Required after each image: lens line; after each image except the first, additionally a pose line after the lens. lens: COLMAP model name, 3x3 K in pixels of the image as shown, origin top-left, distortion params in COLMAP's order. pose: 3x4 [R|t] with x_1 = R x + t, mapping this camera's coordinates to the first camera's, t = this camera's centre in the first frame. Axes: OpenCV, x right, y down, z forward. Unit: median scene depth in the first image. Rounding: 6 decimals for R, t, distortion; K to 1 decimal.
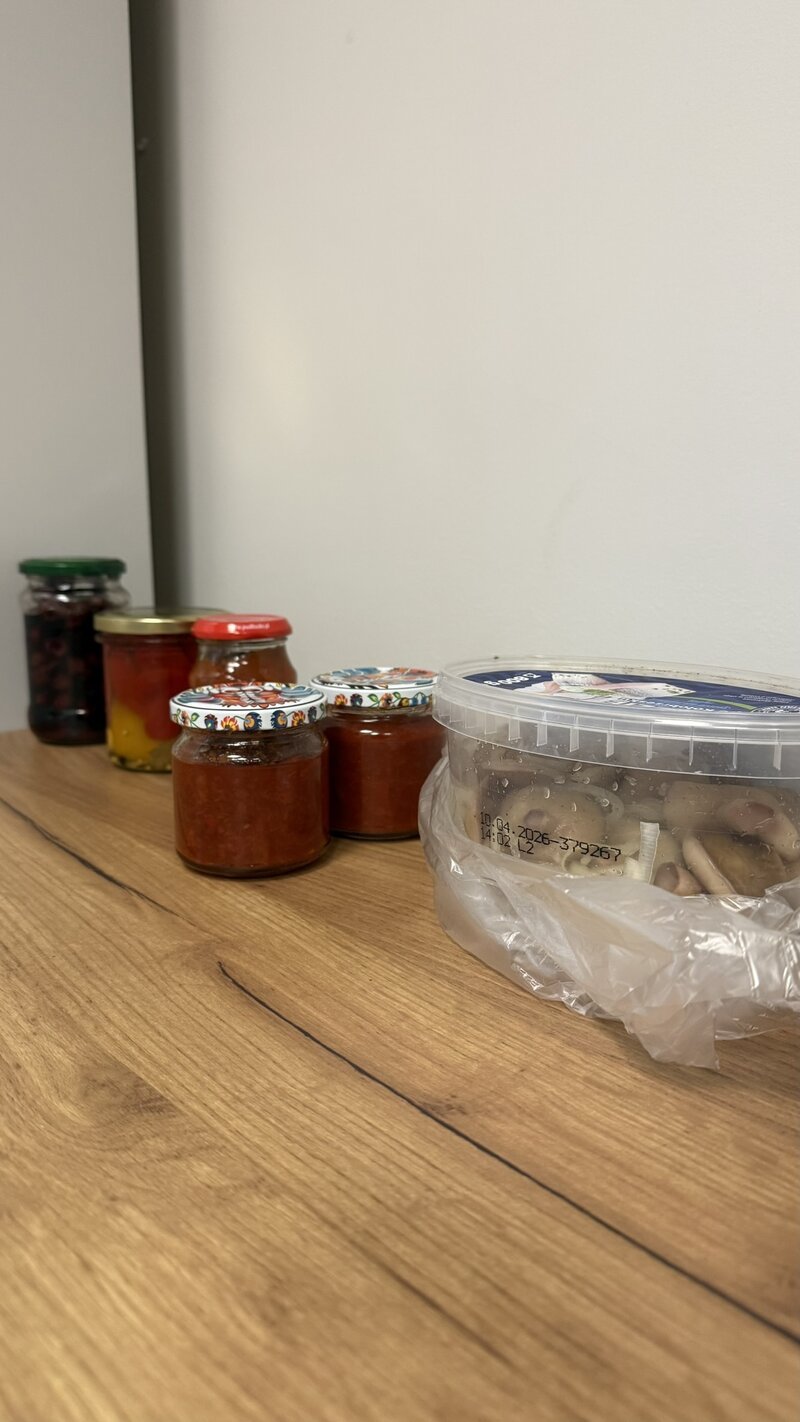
lens RADIAL K [[1022.2, 0, 408.4], [0, 1022.2, 705.1], [0, 0, 1]] dist [0.062050, -0.070166]
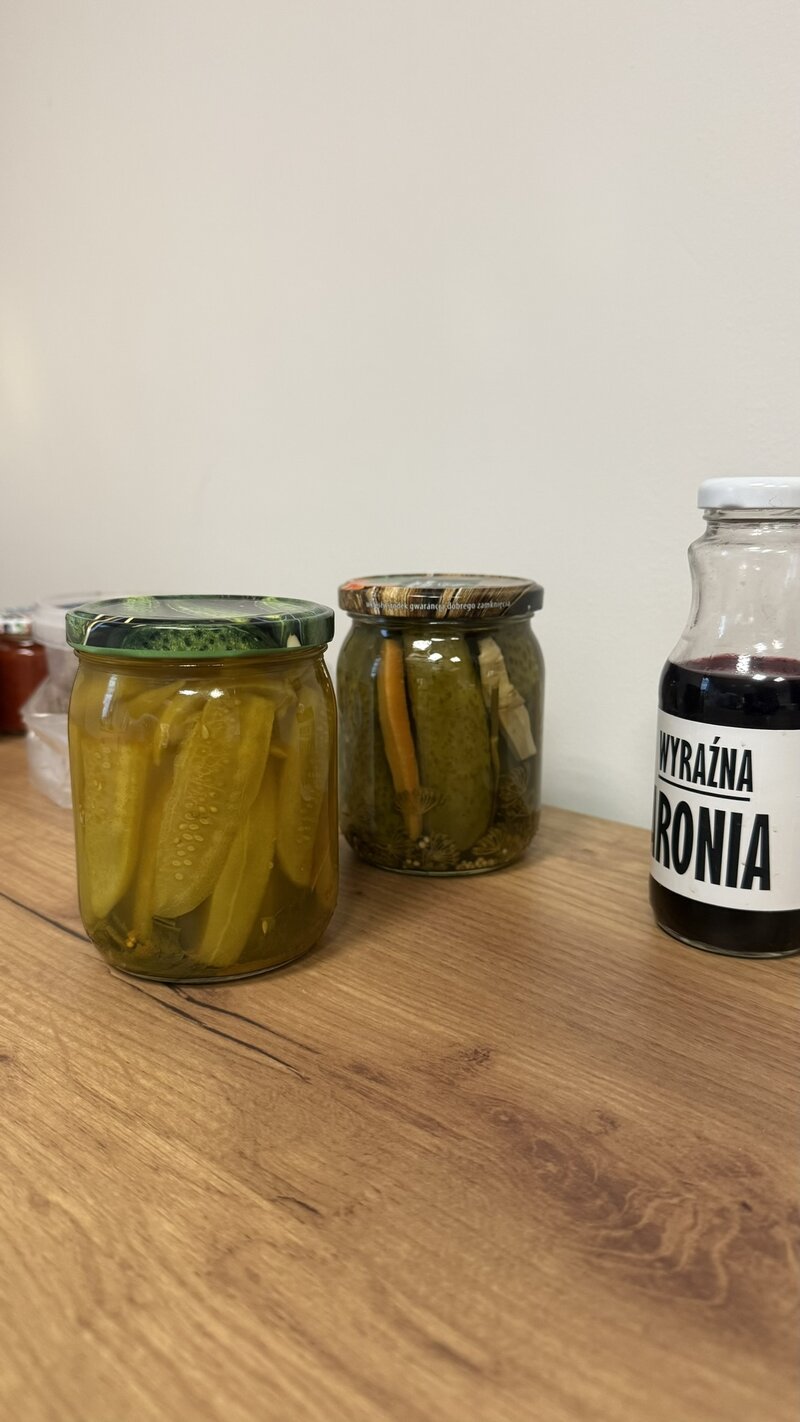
lens RADIAL K [[1022.2, 0, 404.3], [0, 1022.2, 708.7], [0, 0, 1]] dist [0.062050, -0.070166]
pose [[0.997016, -0.015446, 0.075630, 0.501459], [0.013343, 0.999512, 0.028229, 0.095978], [-0.076029, -0.027135, 0.996736, -0.547074]]
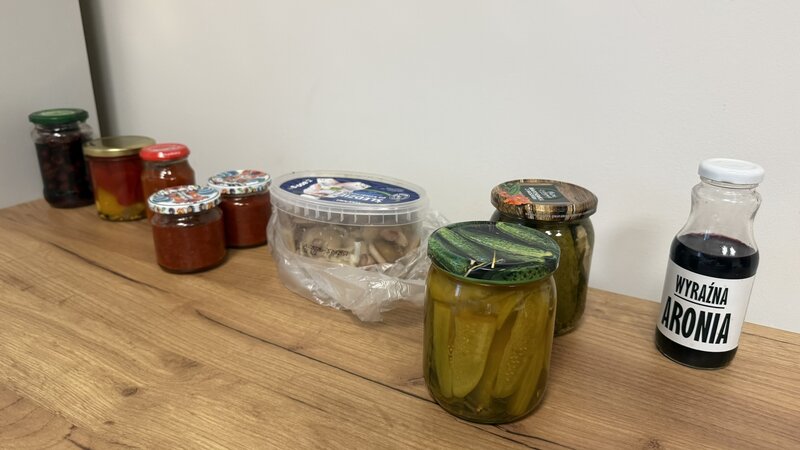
lens RADIAL K [[575.1, 0, 418.7], [0, 575.1, 222.5], [0, 0, 1]] dist [0.062050, -0.070166]
pose [[0.942603, -0.097325, 0.319418, -0.106833], [0.037277, 0.981272, 0.188986, -0.229798], [-0.331829, -0.166232, 0.928578, -0.522675]]
